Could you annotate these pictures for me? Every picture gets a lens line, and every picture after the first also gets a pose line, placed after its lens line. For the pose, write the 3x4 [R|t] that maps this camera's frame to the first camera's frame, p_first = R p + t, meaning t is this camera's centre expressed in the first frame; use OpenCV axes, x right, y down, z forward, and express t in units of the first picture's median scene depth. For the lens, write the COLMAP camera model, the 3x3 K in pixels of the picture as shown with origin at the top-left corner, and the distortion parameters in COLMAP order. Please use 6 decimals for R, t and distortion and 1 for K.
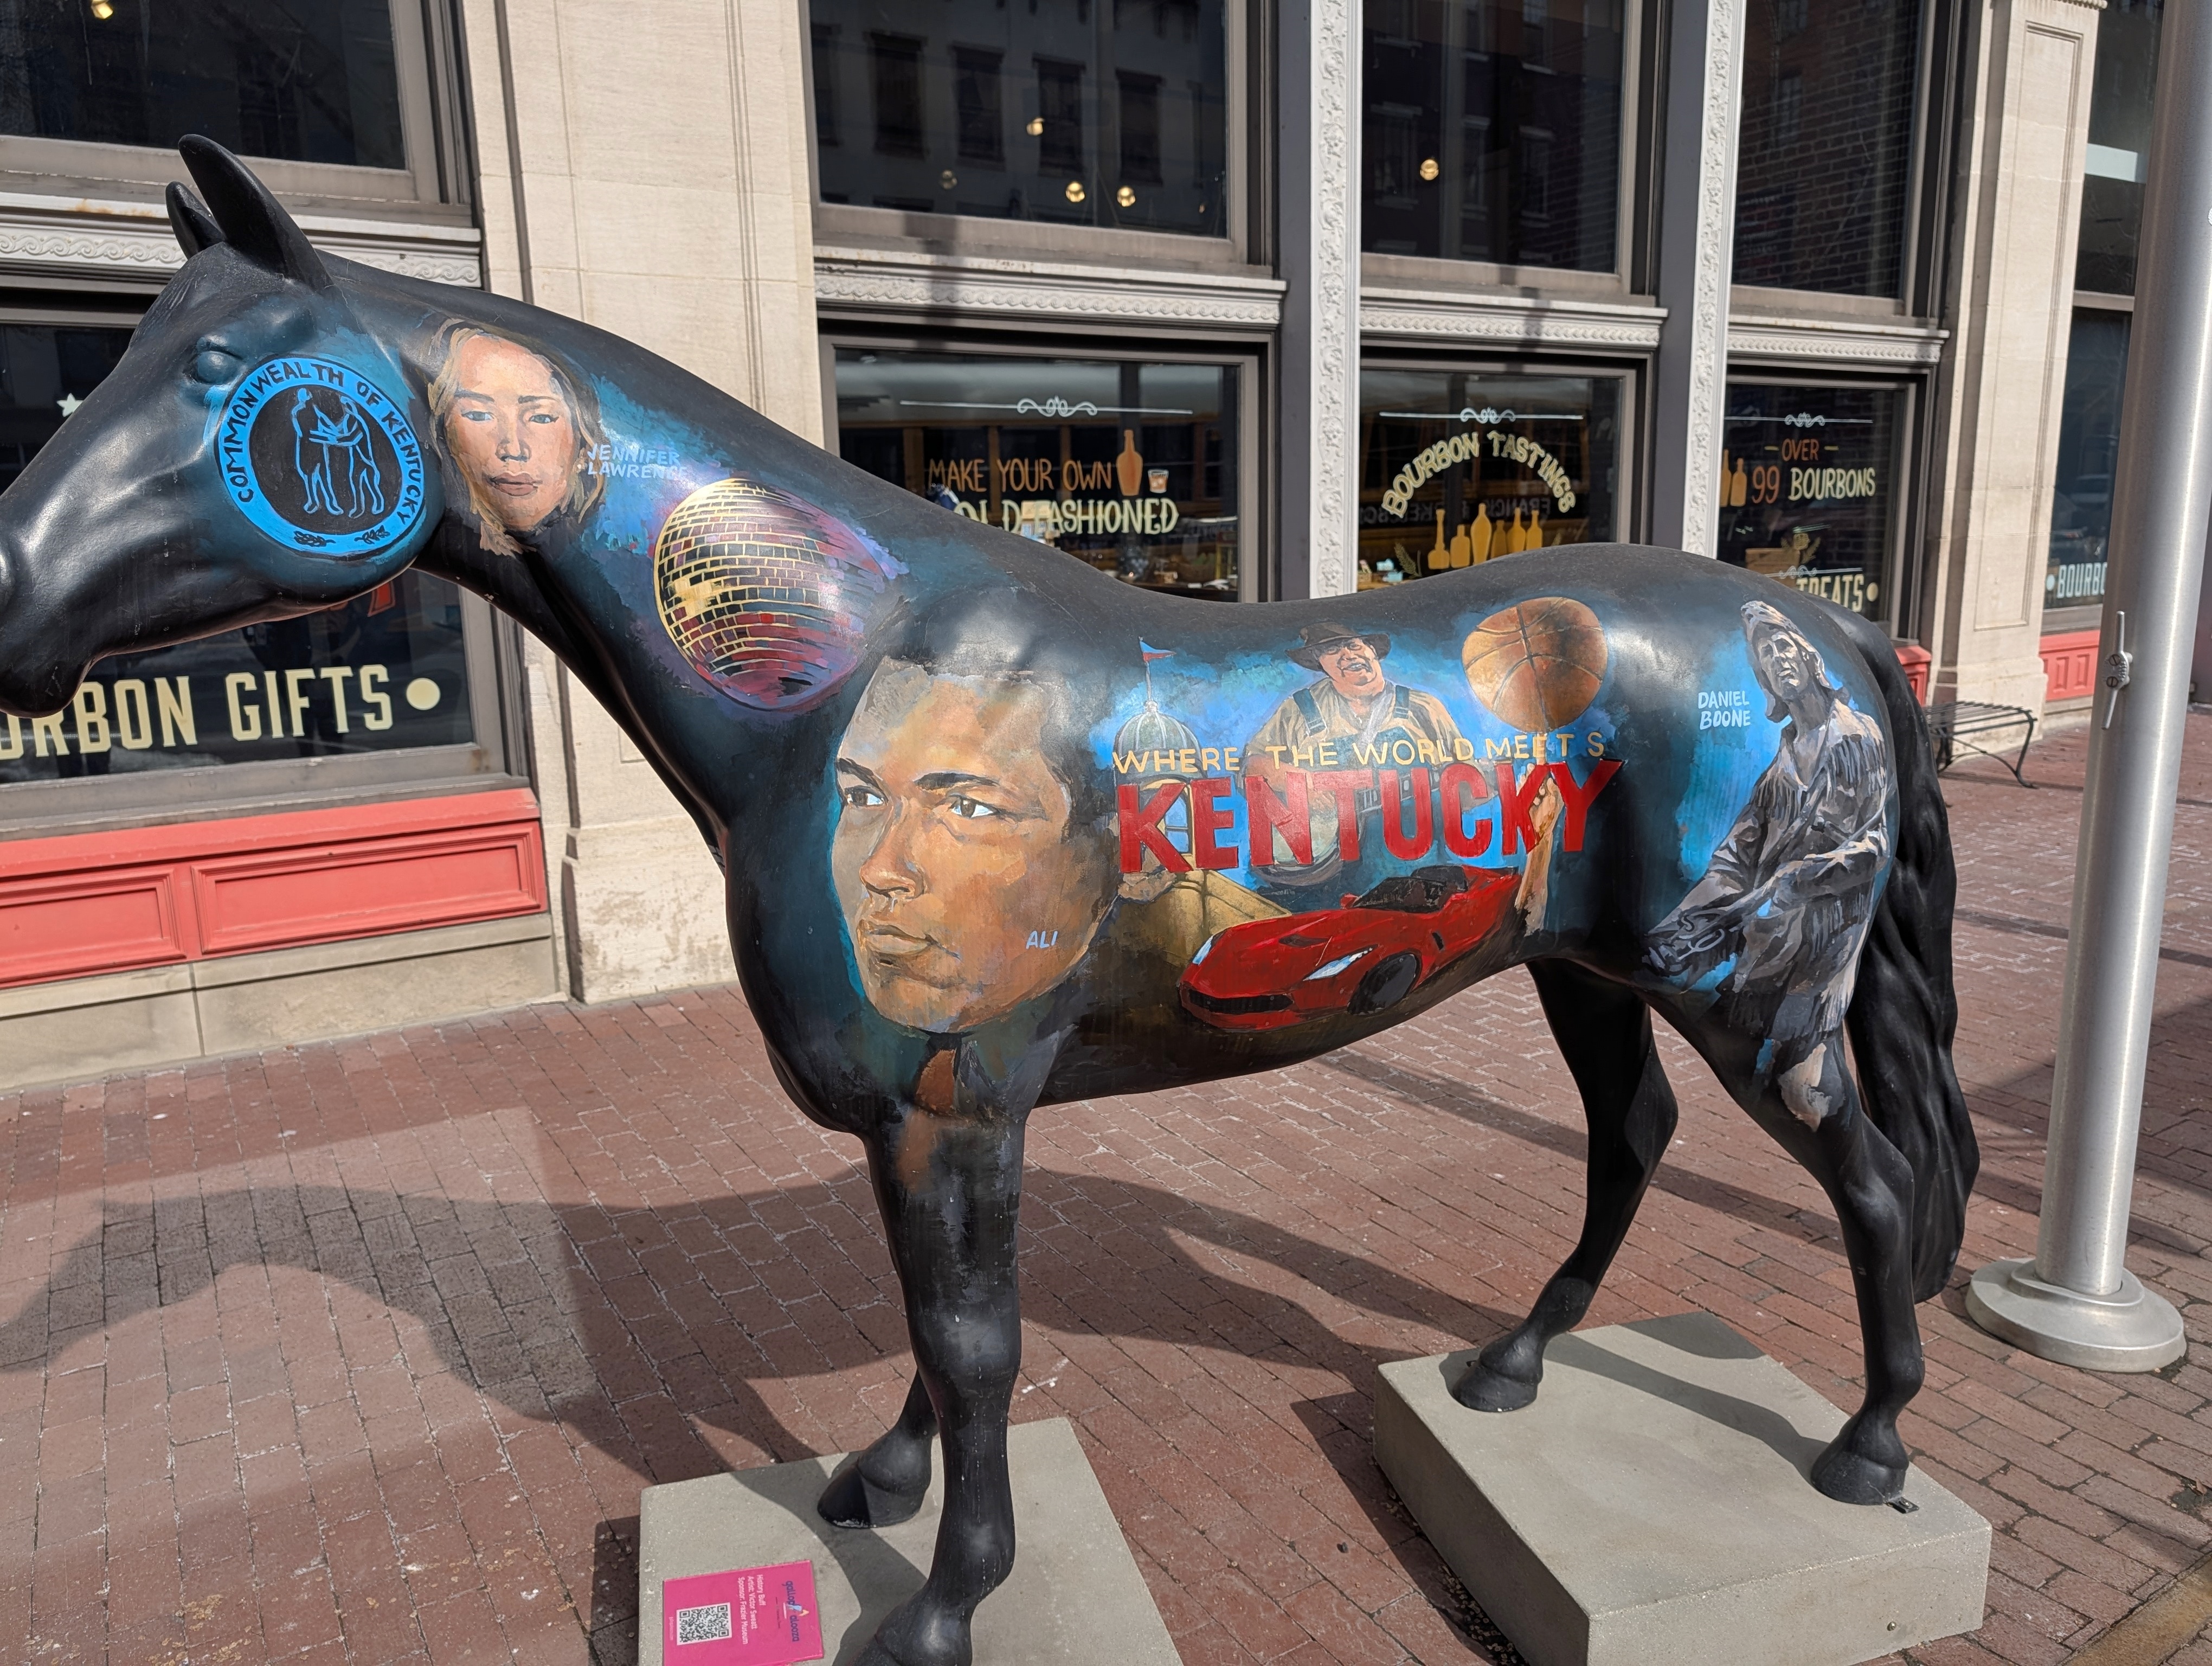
lens RADIAL K [[1606.6, 0, 1112.7], [0, 1606.6, 832.2], [0, 0, 1]] dist [0.003157, 0.002838]
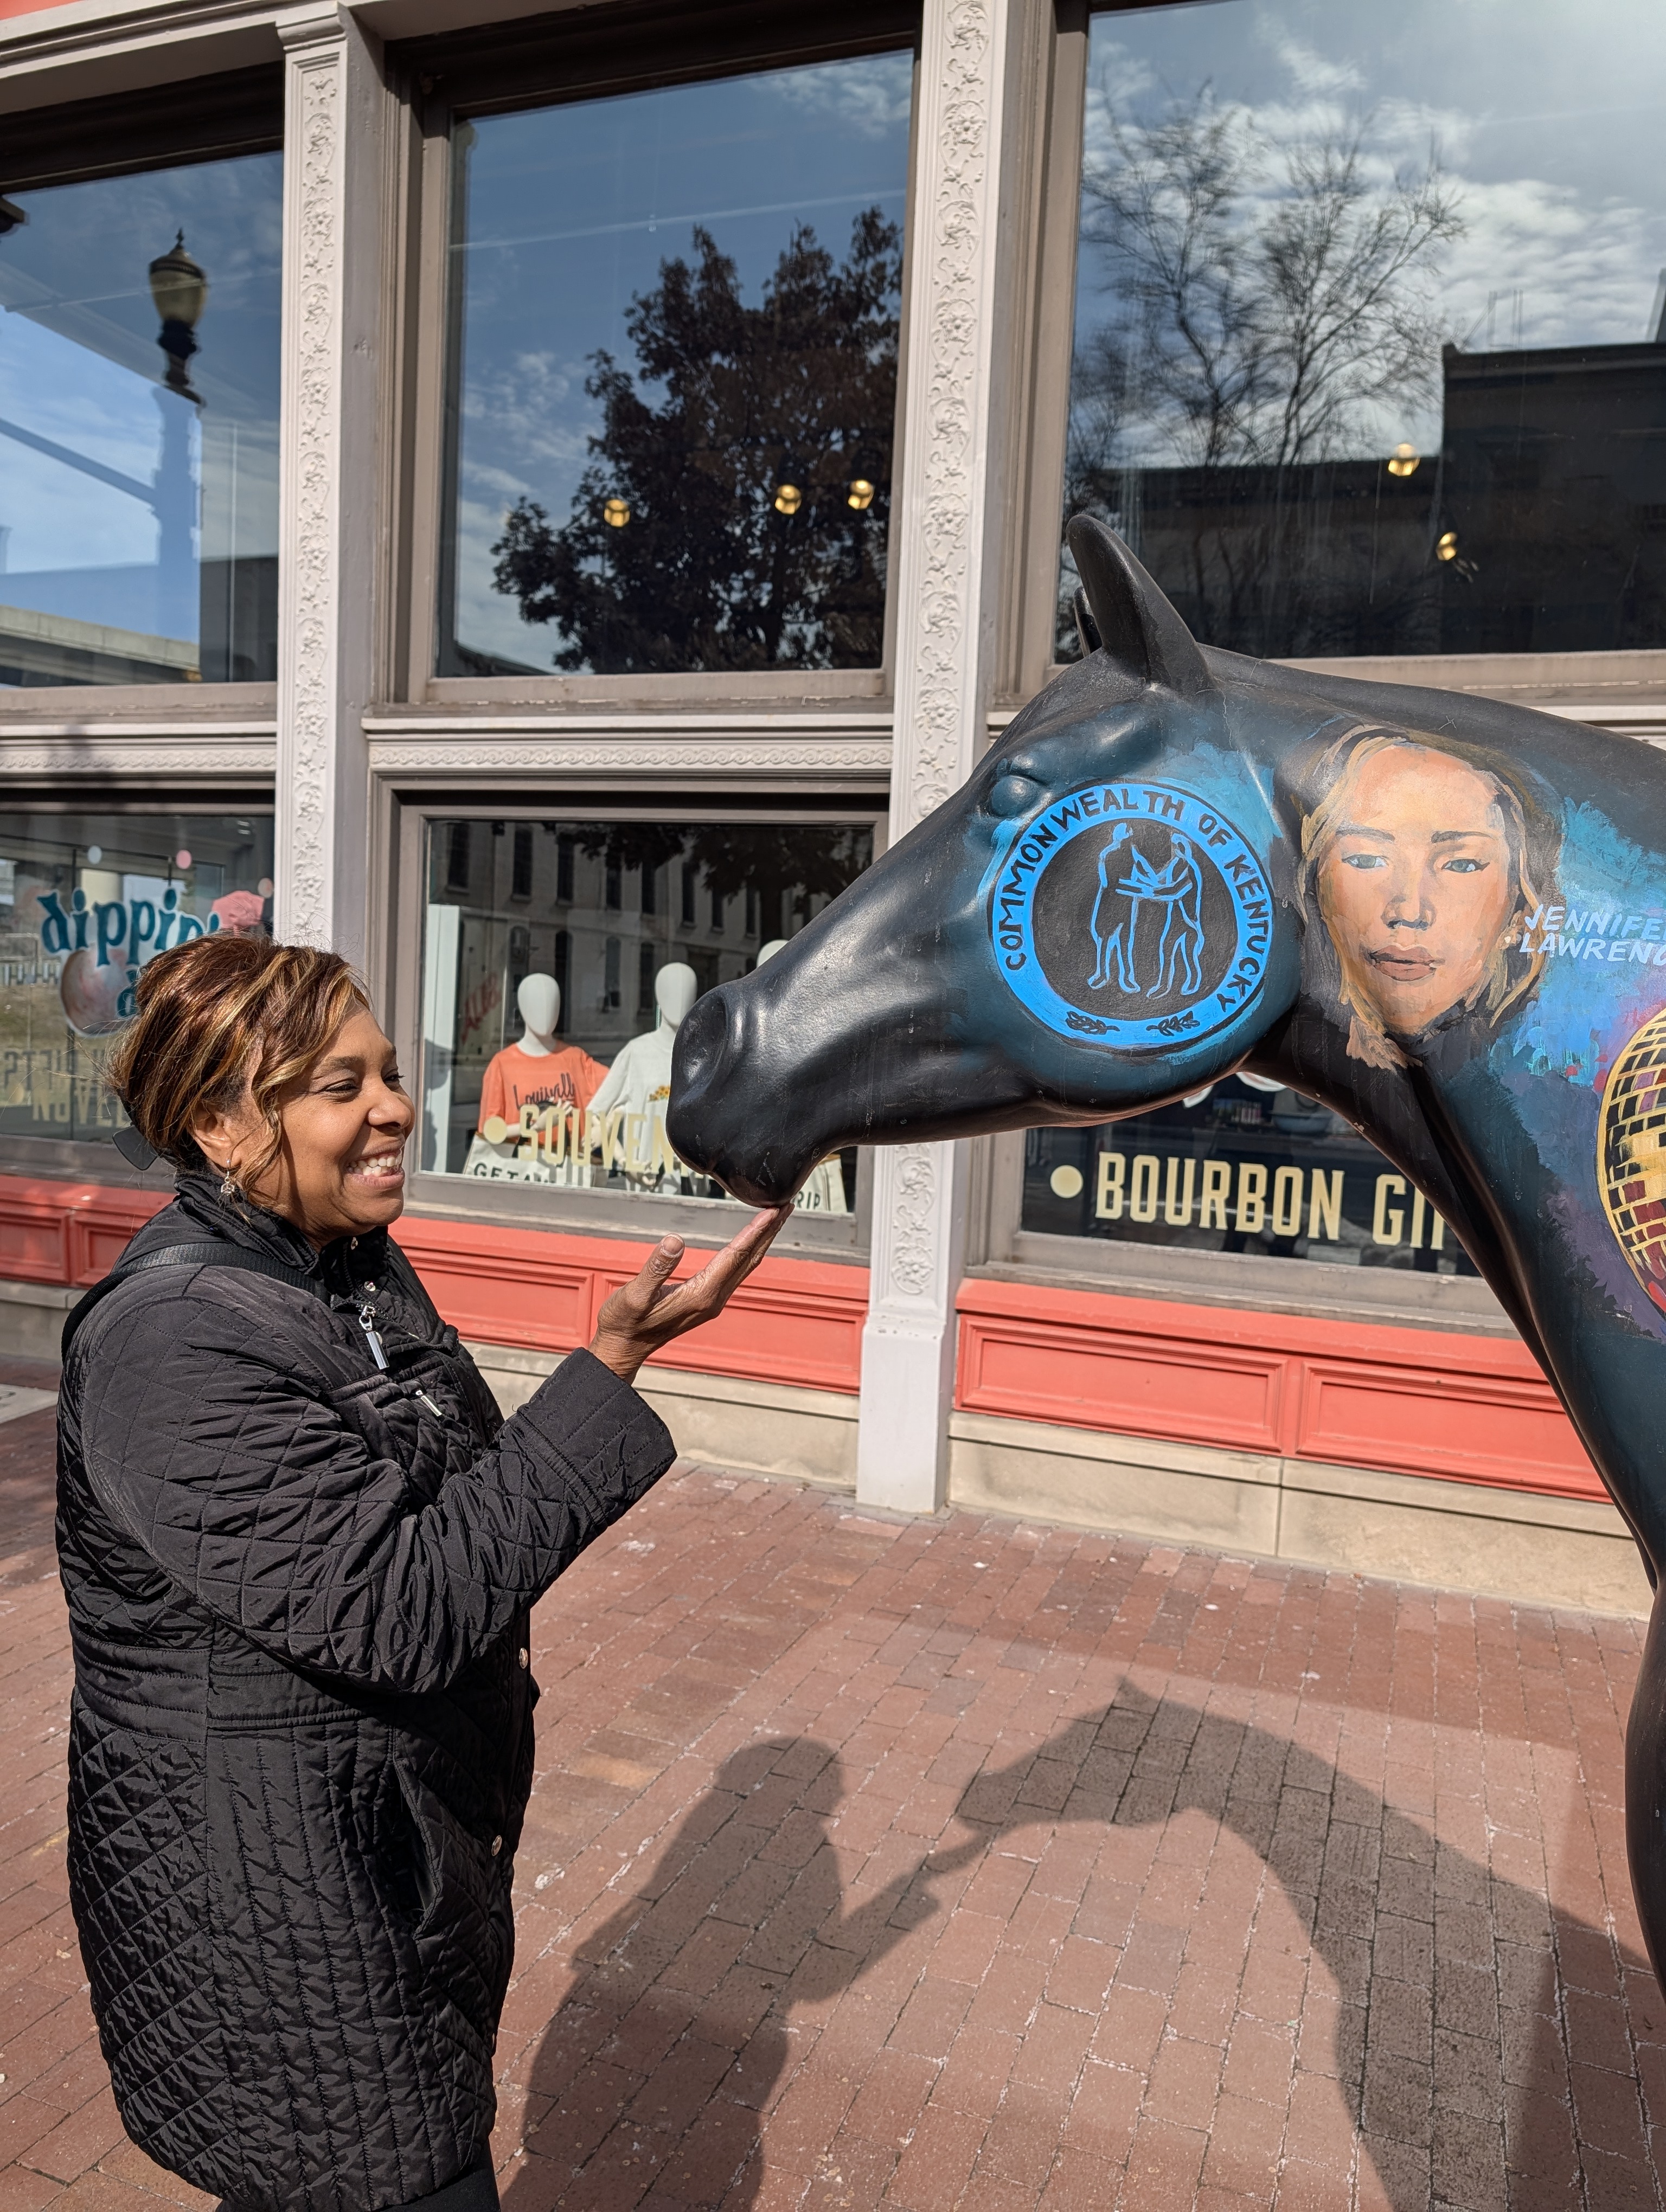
lens RADIAL K [[1606.6, 0, 837.7], [0, 1606.6, 1124.0], [0, 0, 1]] dist [0.003157, 0.002838]
pose [[0.613017, 0.108134, -0.782635, 0.005784], [-0.212084, 0.976754, -0.031165, -0.081972], [0.761072, 0.185089, 0.621700, 0.423147]]
